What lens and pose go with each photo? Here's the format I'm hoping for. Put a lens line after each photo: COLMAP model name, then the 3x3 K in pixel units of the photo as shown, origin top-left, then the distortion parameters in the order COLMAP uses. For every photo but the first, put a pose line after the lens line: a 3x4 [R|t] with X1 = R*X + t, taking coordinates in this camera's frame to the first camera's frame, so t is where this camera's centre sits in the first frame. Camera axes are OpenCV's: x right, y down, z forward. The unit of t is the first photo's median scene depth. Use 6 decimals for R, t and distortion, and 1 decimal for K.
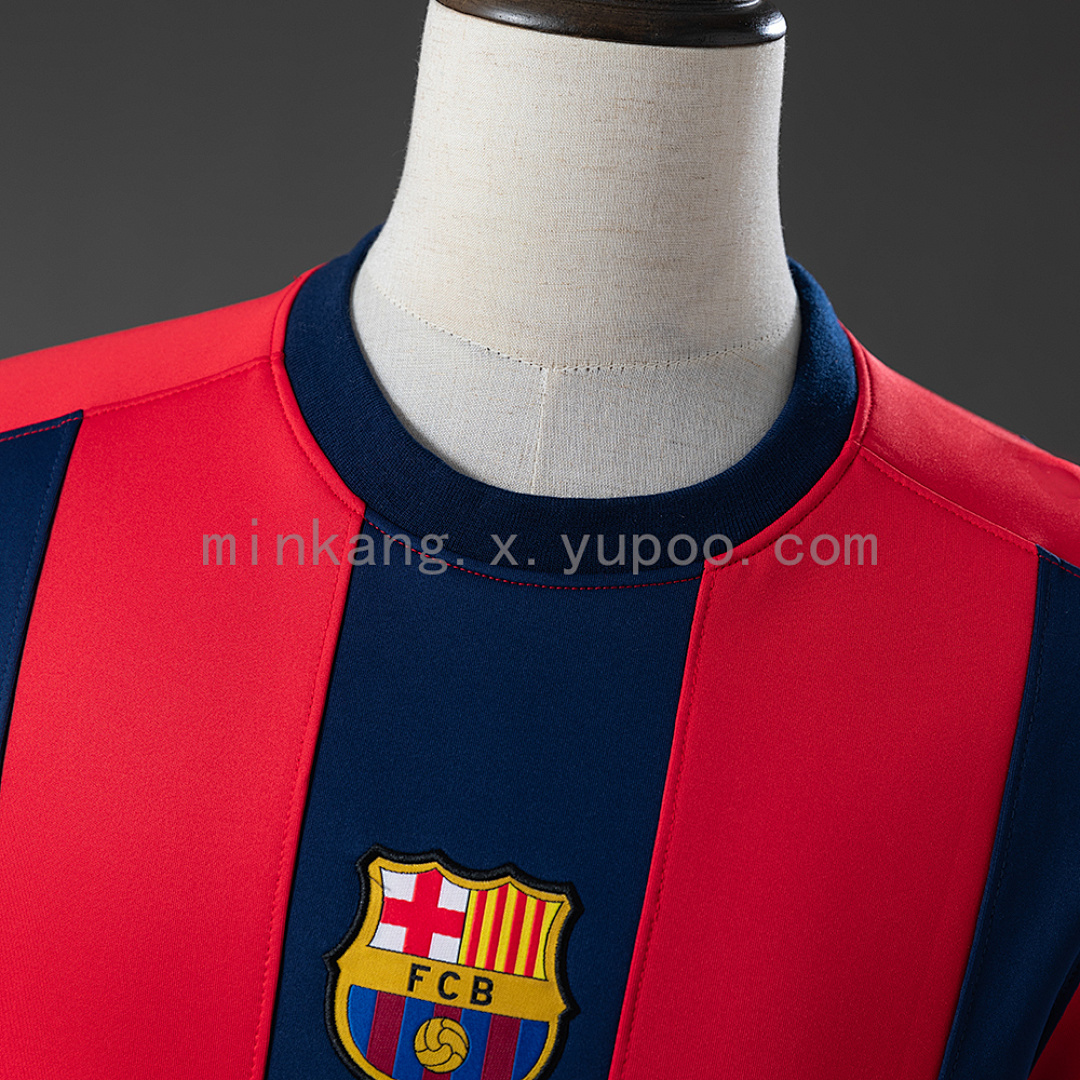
lens RADIAL K [[1825.9, 0, 498.8], [0, 1825.9, 580.0], [0, 0, 1]] dist [0.077505, 0.000000]
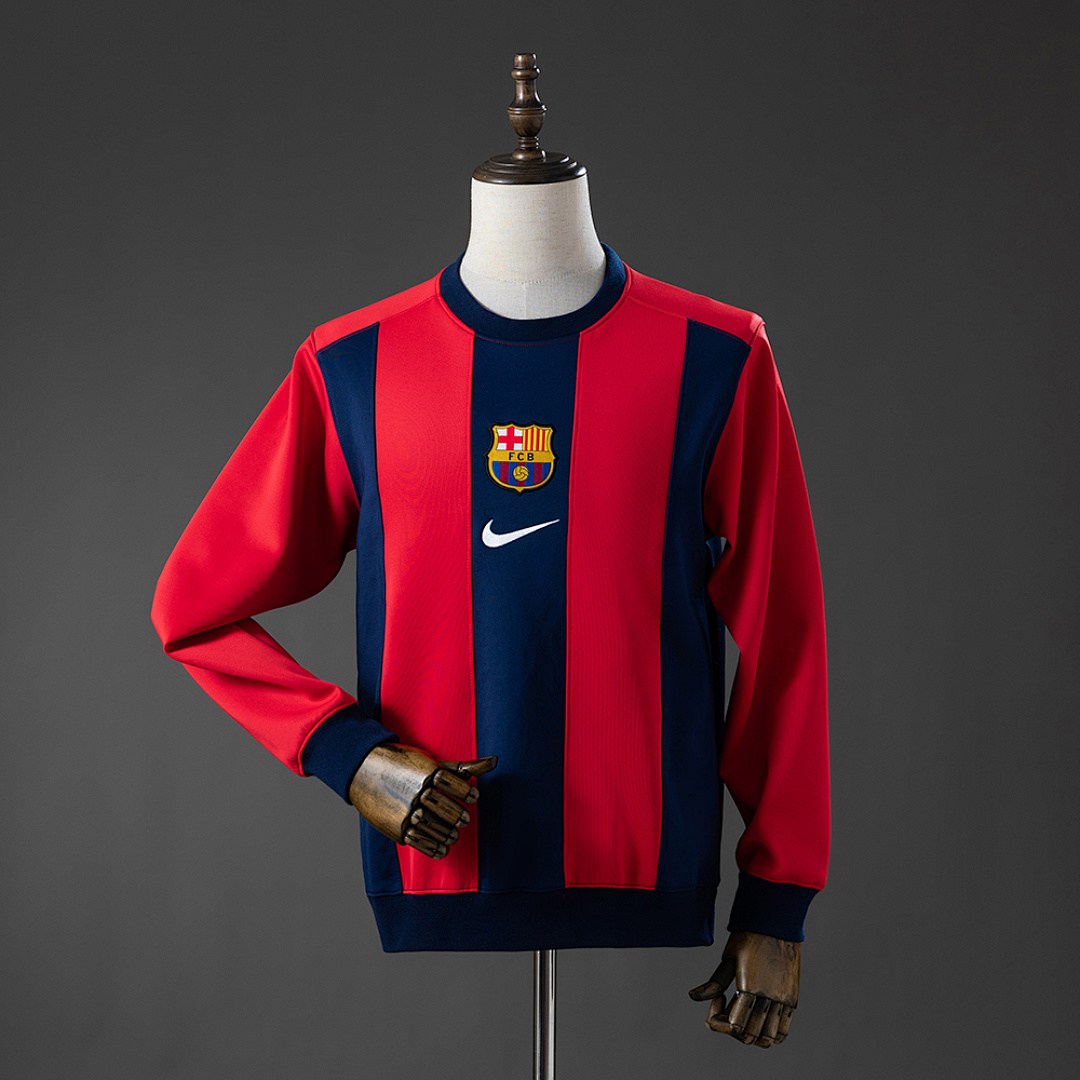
lens RADIAL K [[3241.6, 0, 540.2], [0, 3241.6, 540.0], [0, 0, 1]] dist [-0.324776, 0.000000]
pose [[0.989338, -0.145546, 0.005085, -0.044635], [0.144993, 0.981109, -0.128069, 1.156951], [0.013651, 0.127441, 0.991752, -5.010646]]
